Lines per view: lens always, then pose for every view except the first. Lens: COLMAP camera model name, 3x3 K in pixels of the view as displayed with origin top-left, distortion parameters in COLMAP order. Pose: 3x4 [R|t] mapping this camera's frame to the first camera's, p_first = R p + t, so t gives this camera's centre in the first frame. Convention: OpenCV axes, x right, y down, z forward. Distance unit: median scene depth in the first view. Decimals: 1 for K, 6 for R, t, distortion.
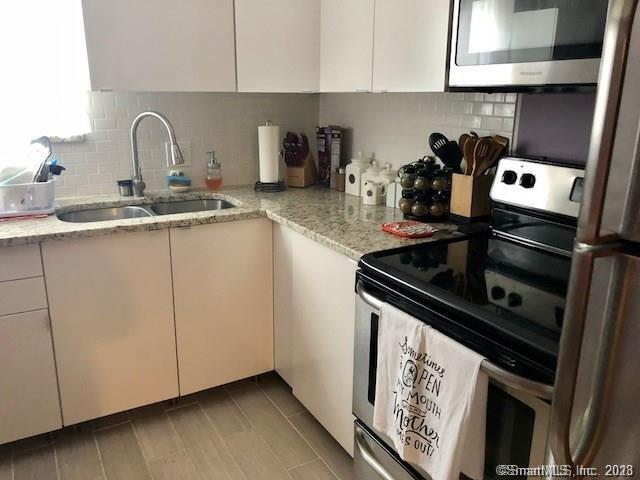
lens RADIAL K [[519.3, 0, 319.9], [0, 519.3, 241.9], [0, 0, 1]] dist [0.003038, -0.019177]
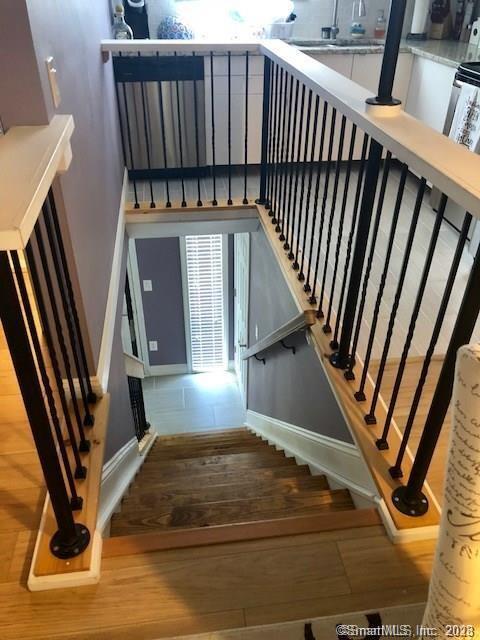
lens RADIAL K [[519.3, 0, 235.1], [0, 519.3, 318.3], [0, 0, 1]] dist [0.003038, -0.019177]
pose [[0.920451, 0.210583, -0.329280, 0.095314], [-0.095962, 0.938421, 0.331900, 0.235213], [0.378896, -0.273899, 0.883978, -0.837793]]
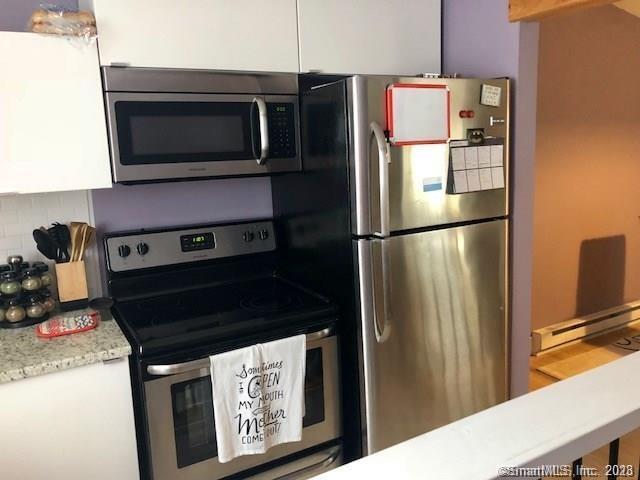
lens RADIAL K [[519.3, 0, 319.1], [0, 519.3, 238.9], [0, 0, 1]] dist [0.003038, -0.019177]
pose [[0.007151, -0.176882, 0.984206, -0.594069], [0.309621, 0.936255, 0.166015, -0.152828], [-0.950833, 0.303544, 0.061462, 0.351279]]
